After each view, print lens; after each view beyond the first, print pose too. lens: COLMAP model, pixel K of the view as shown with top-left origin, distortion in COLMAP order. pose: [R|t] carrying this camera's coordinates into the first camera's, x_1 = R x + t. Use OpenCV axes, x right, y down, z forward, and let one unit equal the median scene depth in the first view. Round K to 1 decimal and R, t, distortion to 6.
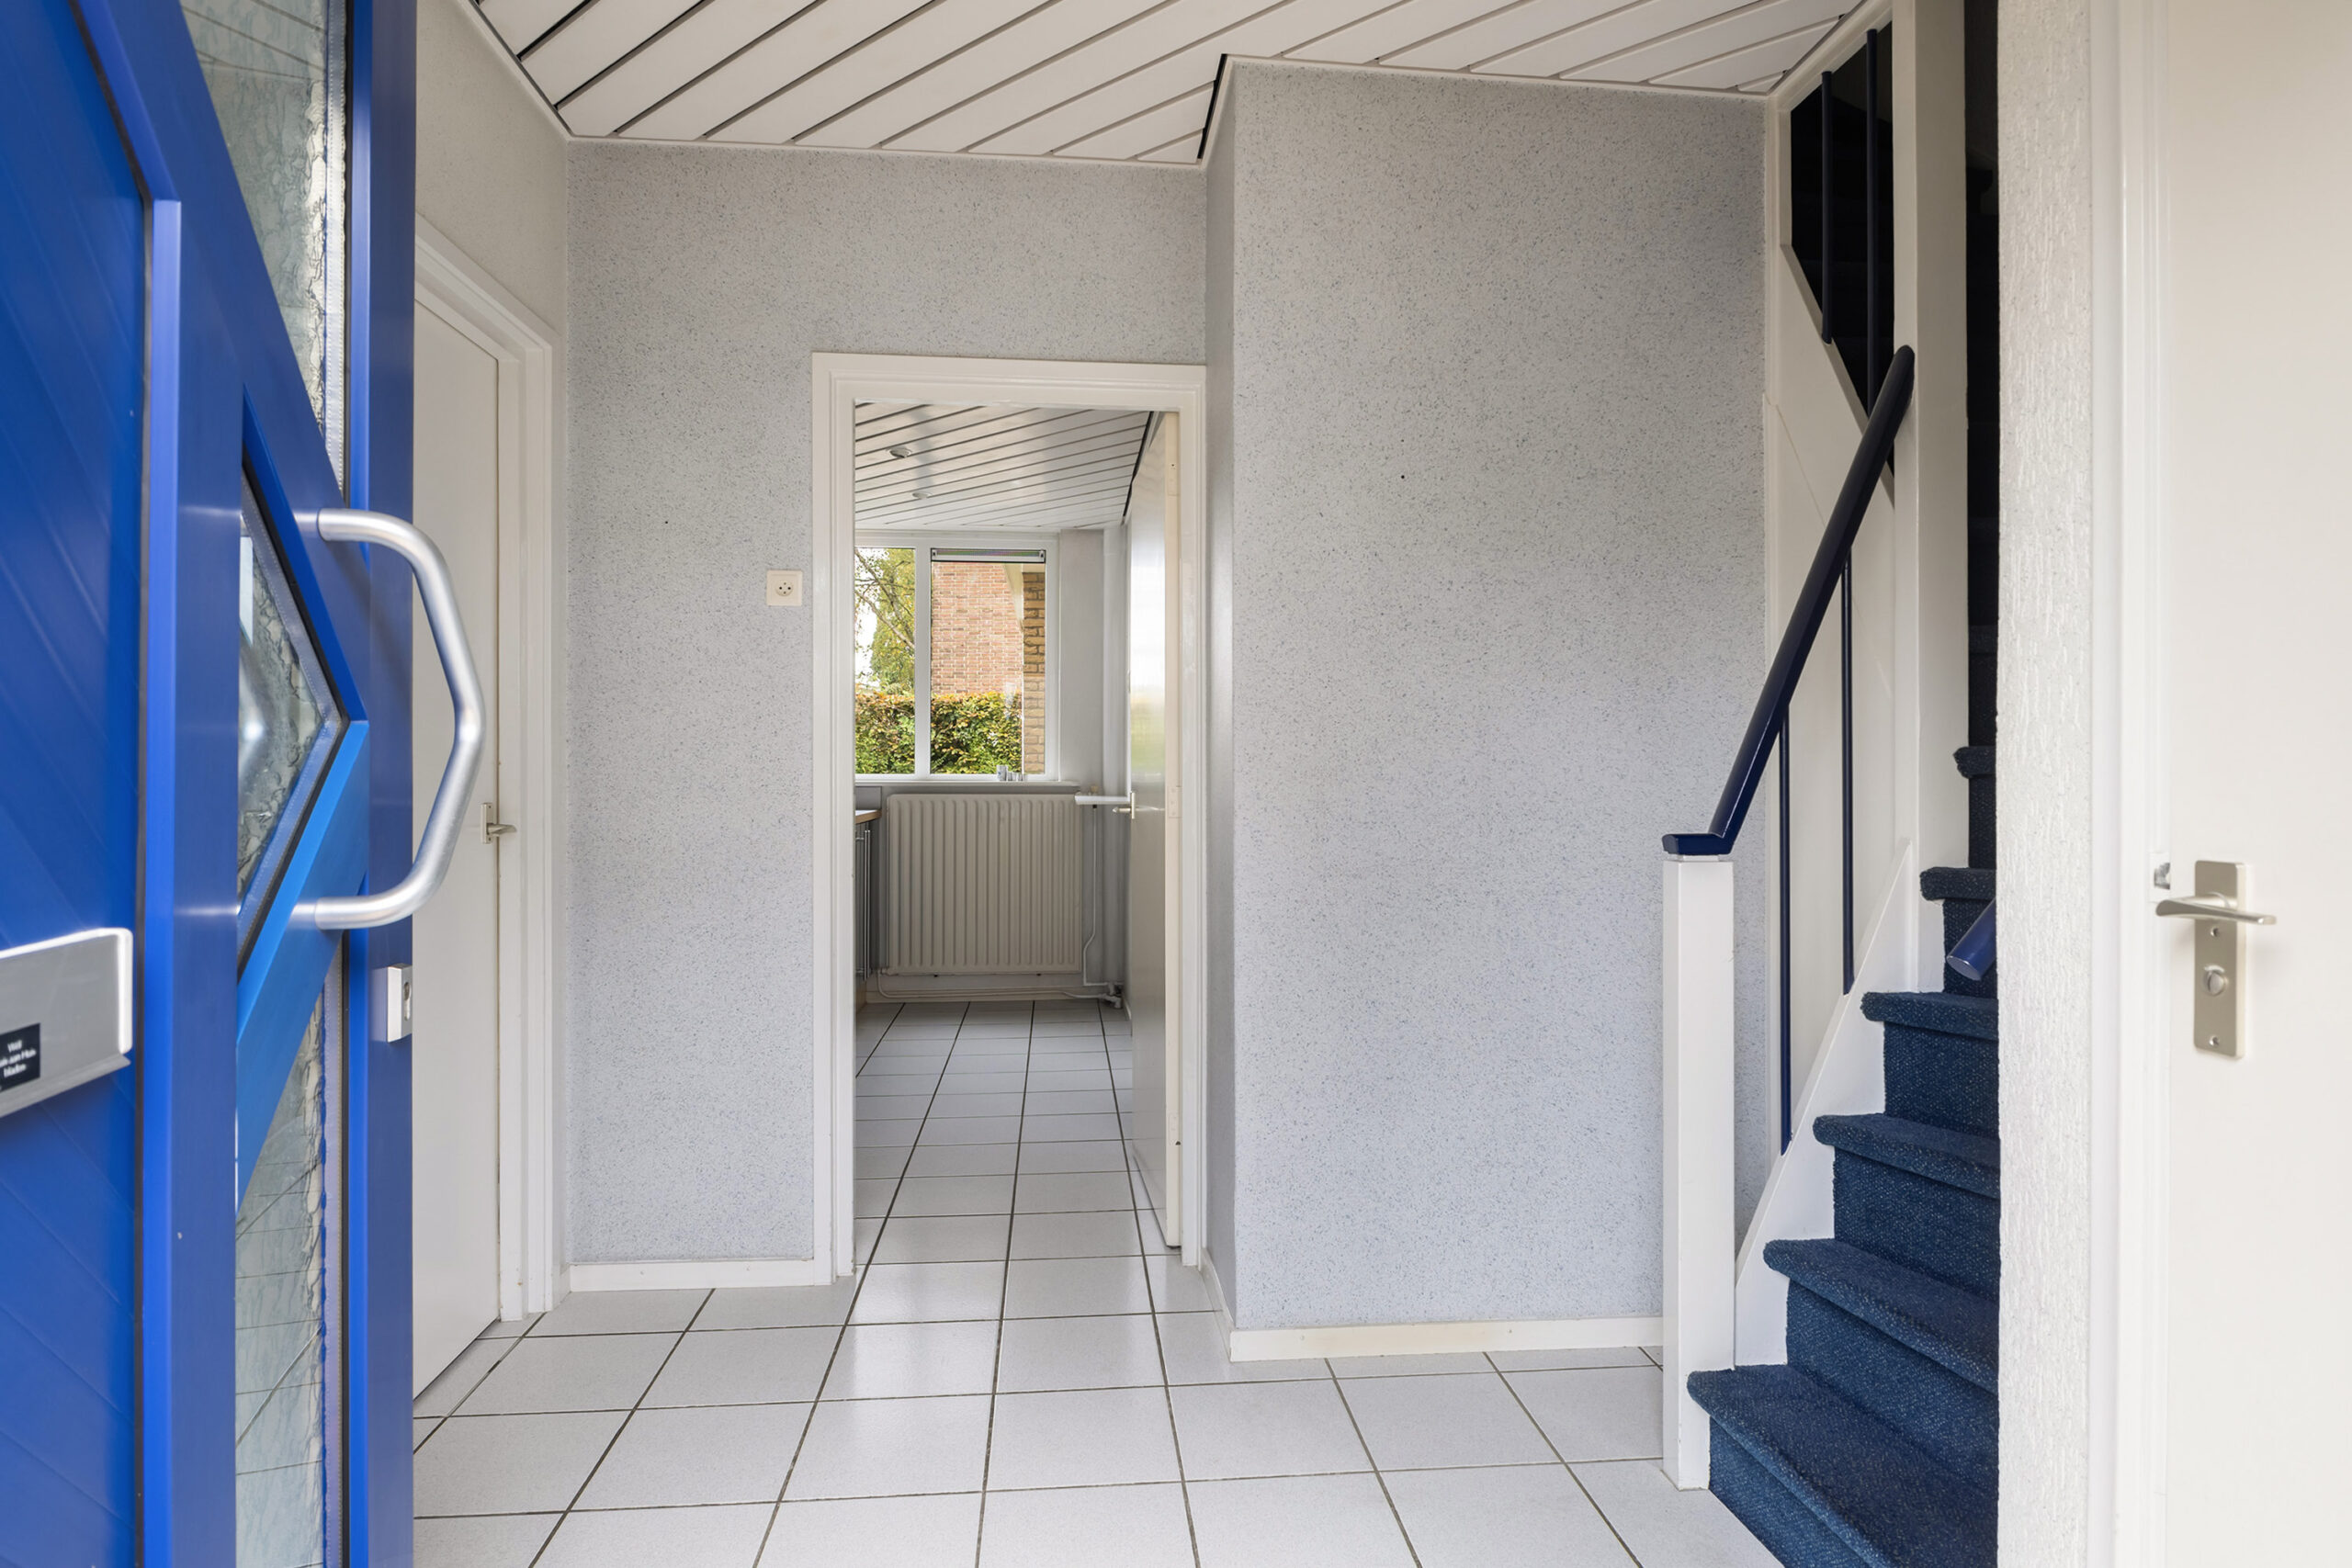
lens RADIAL K [[1319.4, 0, 1176.0], [0, 1319.4, 784.0], [0, 0, 1]] dist [-0.000478, 0.000120]
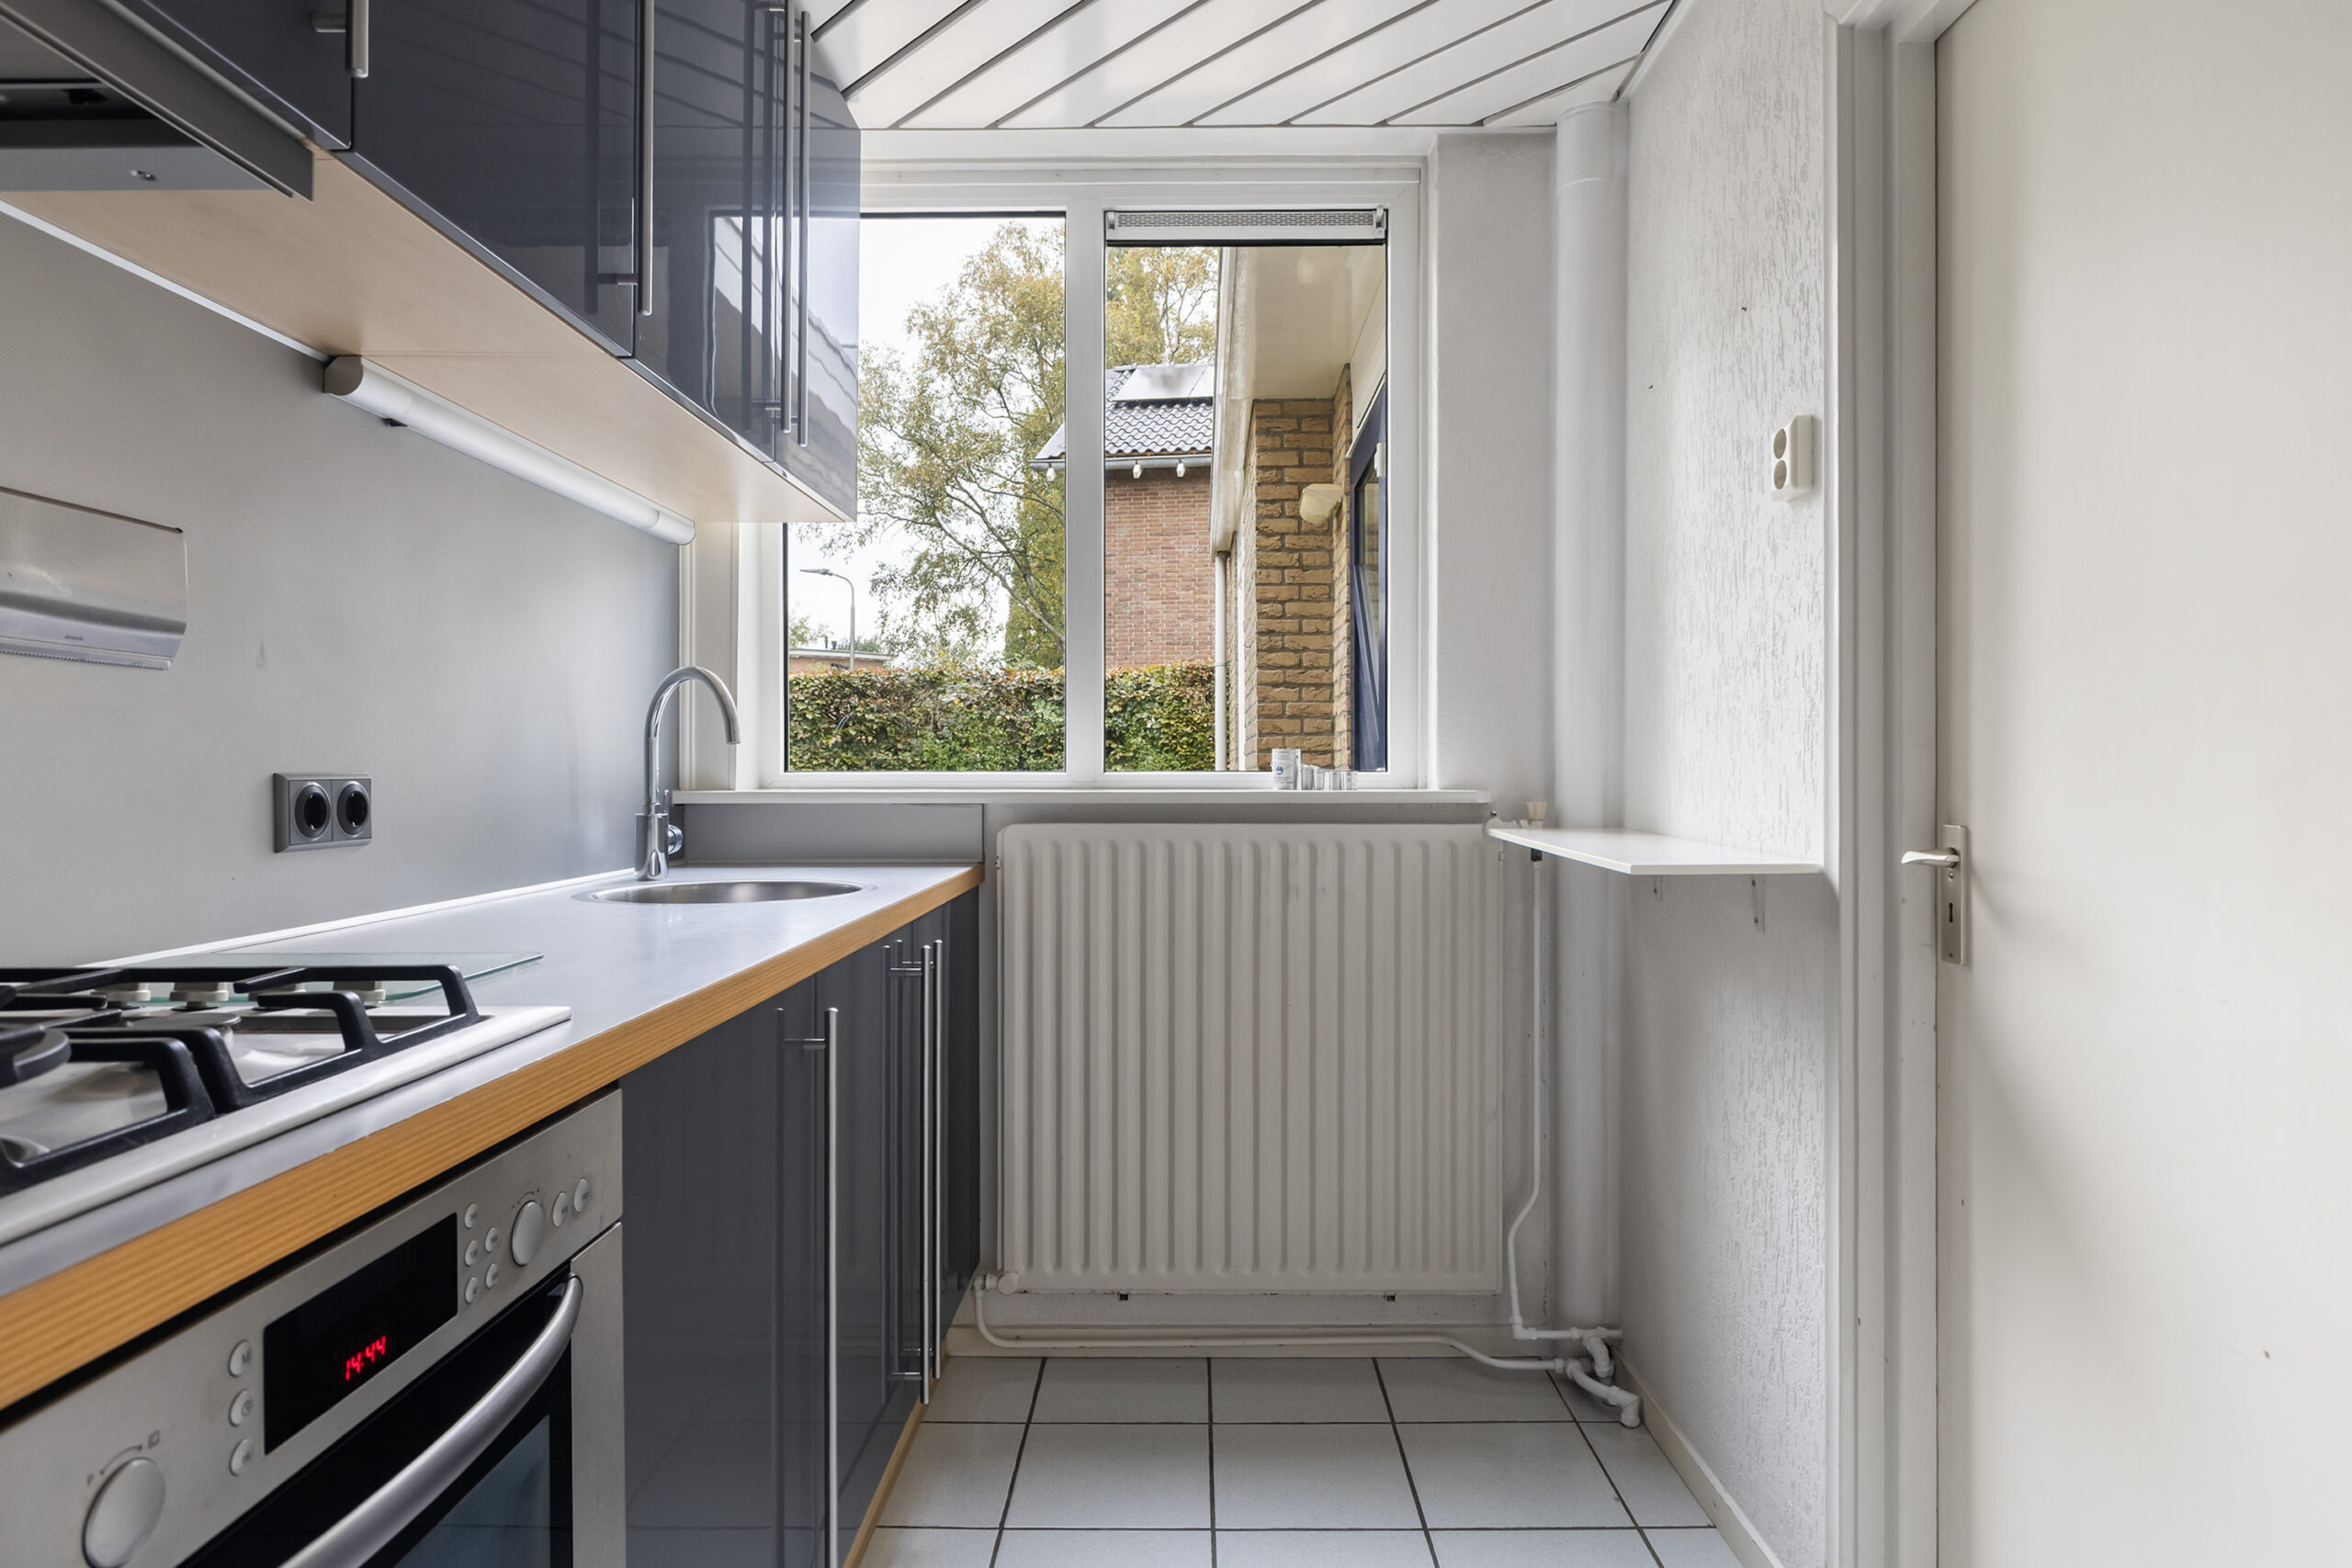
lens RADIAL K [[1291.8, 0, 1174.0], [0, 1291.8, 768.8], [0, 0, 1]] dist [-0.002779, 0.000628]
pose [[0.995069, -0.004431, -0.099091, -0.095378], [0.003324, 0.999930, -0.011331, -0.003093], [0.099134, 0.010946, 0.995014, 0.461332]]
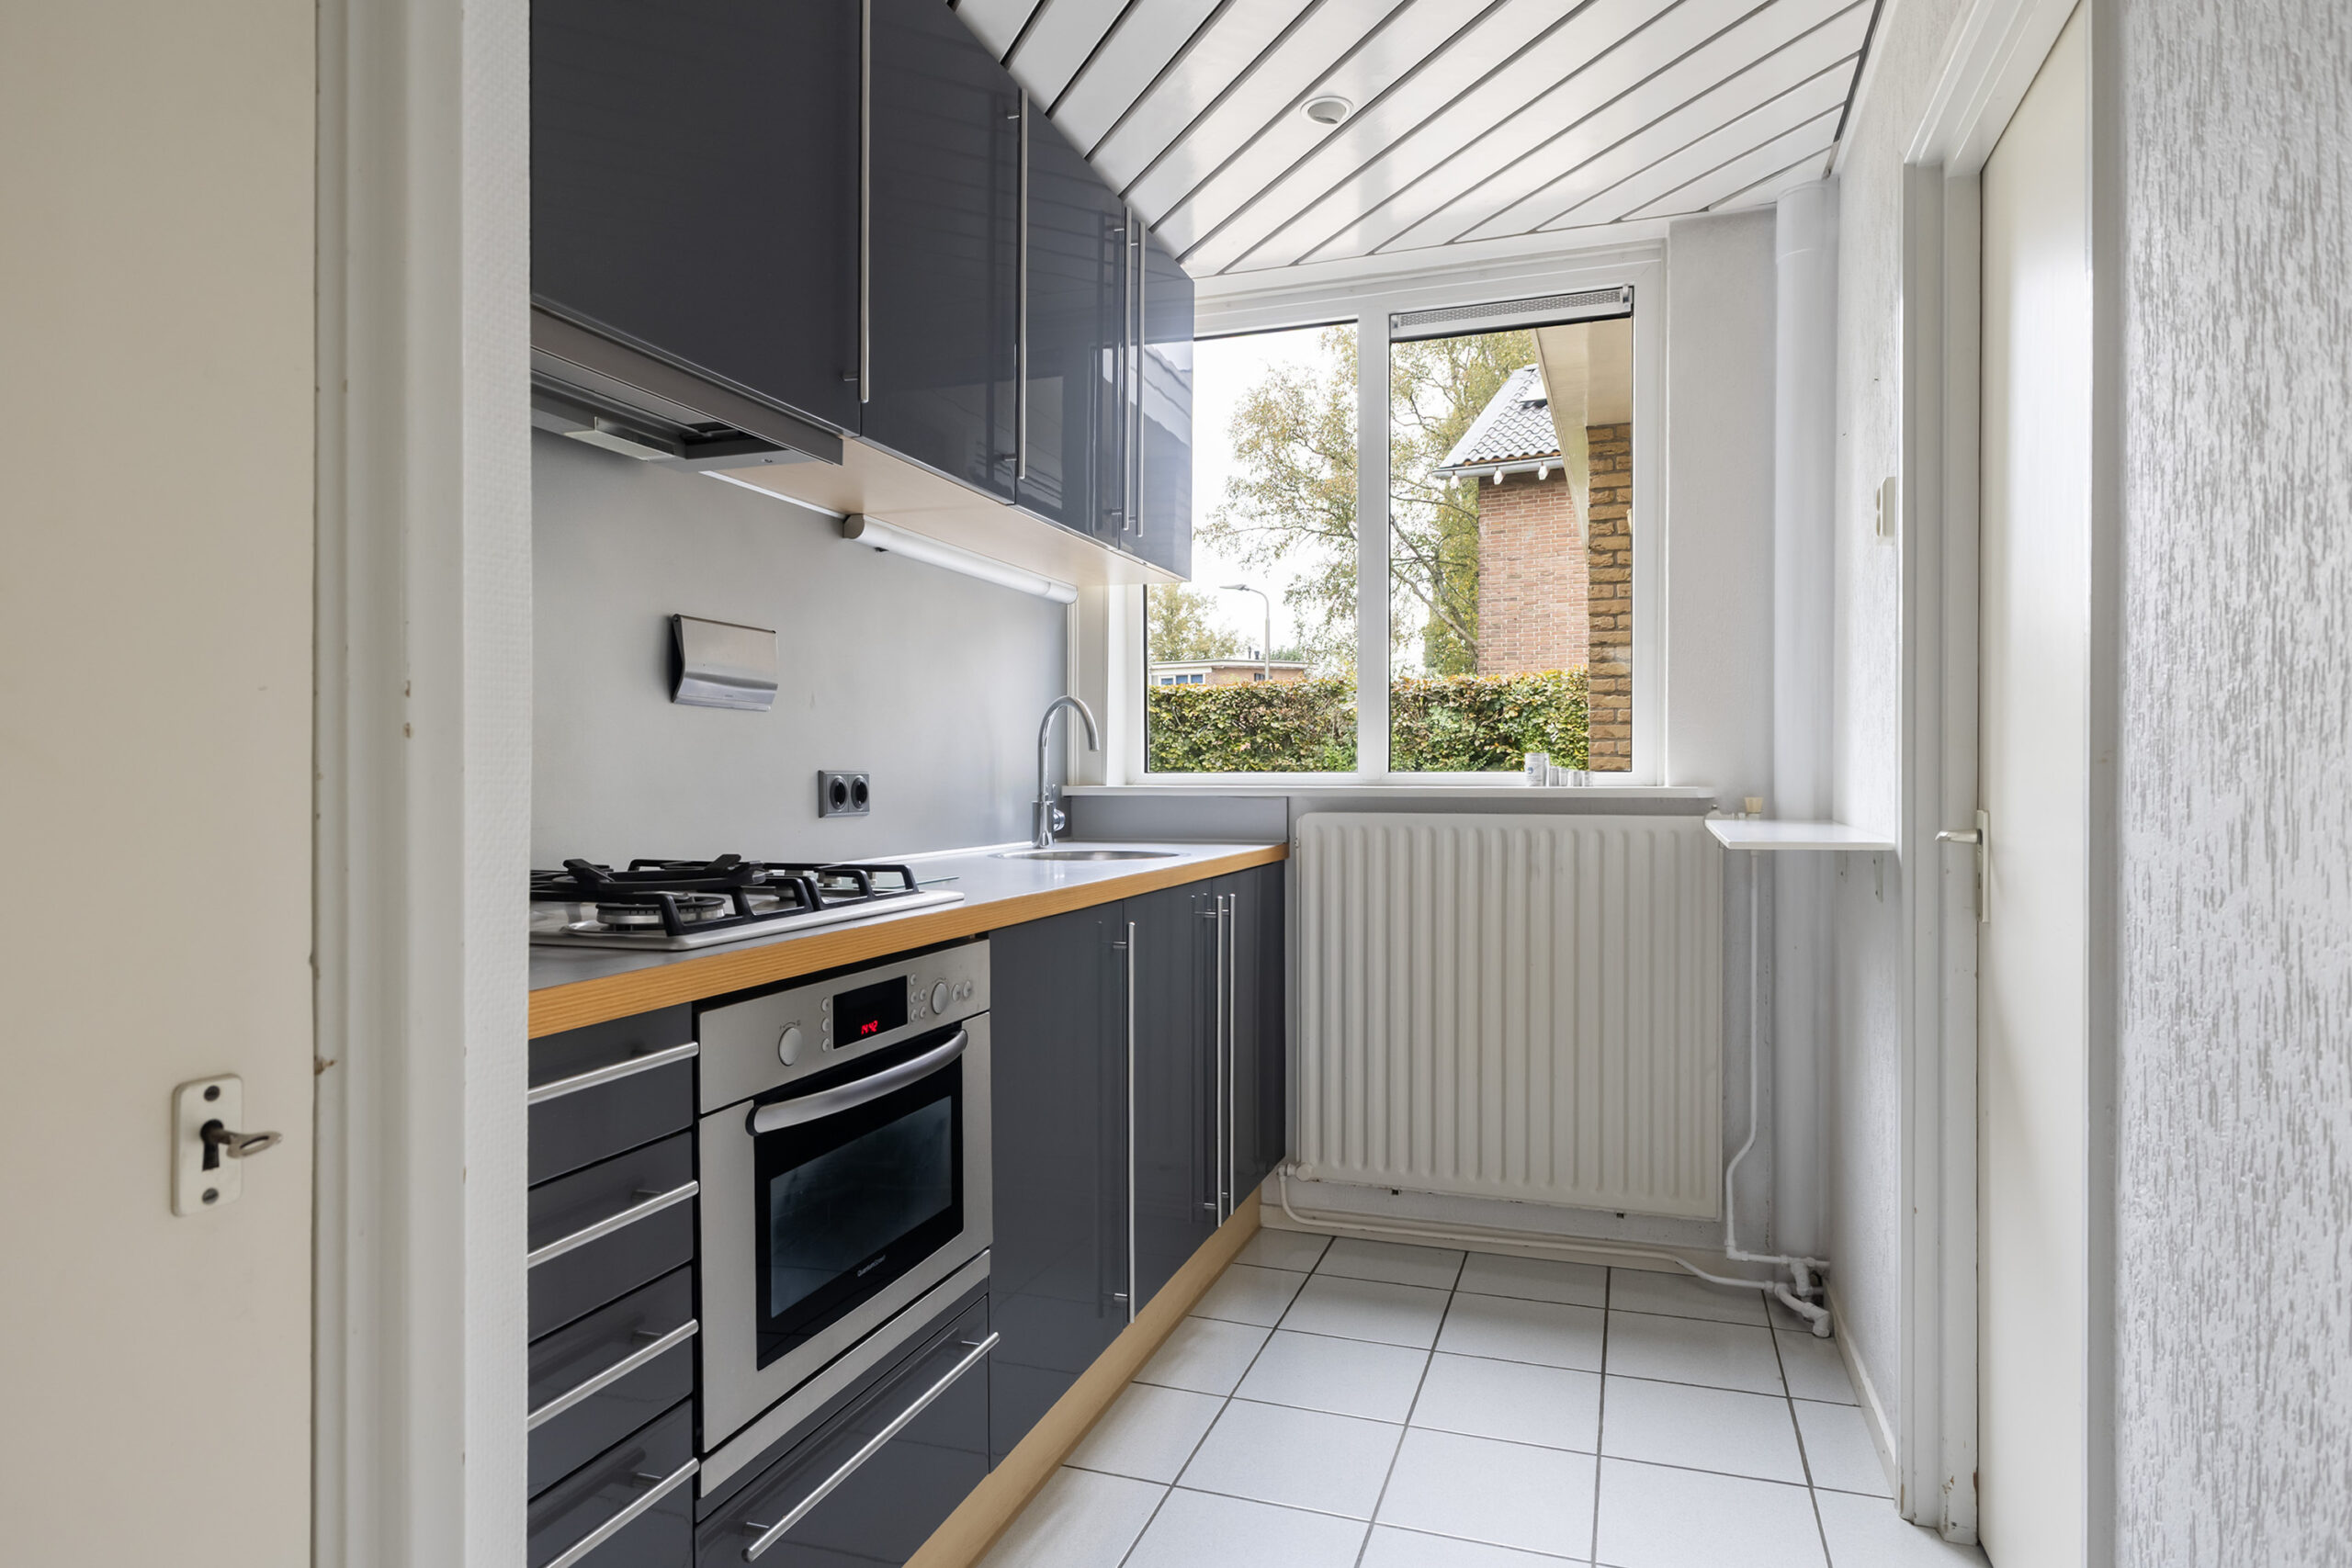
lens RADIAL K [[1319.4, 0, 1176.0], [0, 1319.4, 784.0], [0, 0, 1]] dist [-0.000478, 0.000120]
pose [[0.911303, -0.002262, -0.411729, -0.041680], [0.000008, 0.999985, -0.005477, -0.000387], [0.411735, 0.004988, 0.911290, 0.390159]]
